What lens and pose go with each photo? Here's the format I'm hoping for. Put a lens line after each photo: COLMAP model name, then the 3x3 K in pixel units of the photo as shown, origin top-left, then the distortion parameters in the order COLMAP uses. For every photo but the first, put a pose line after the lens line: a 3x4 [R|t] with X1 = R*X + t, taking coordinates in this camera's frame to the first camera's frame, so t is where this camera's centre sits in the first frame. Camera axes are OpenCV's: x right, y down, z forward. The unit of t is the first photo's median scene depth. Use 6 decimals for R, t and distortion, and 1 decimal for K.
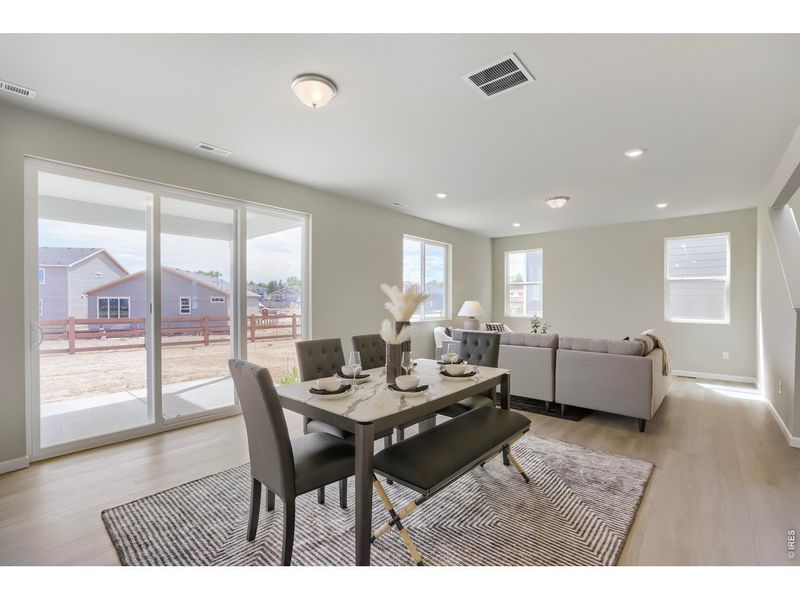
lens RADIAL K [[372.0, 0, 415.4], [0, 372.0, 304.9], [0, 0, 1]] dist [-0.029313, 0.003931]
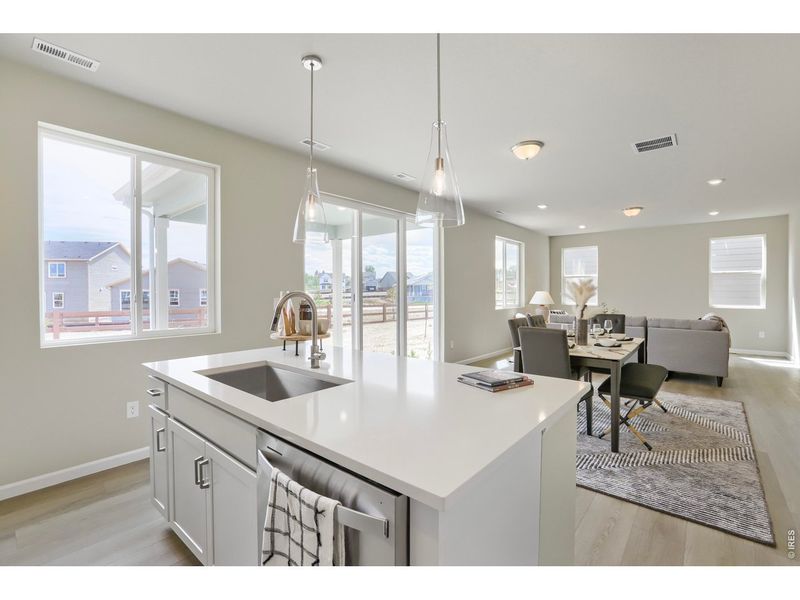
lens RADIAL K [[372.0, 0, 415.7], [0, 372.0, 299.1], [0, 0, 1]] dist [-0.029313, 0.003931]
pose [[0.999969, -0.005348, 0.005785, -0.301331], [0.005302, 0.999954, 0.007970, 0.002944], [-0.005828, -0.007939, 0.999952, -0.199320]]
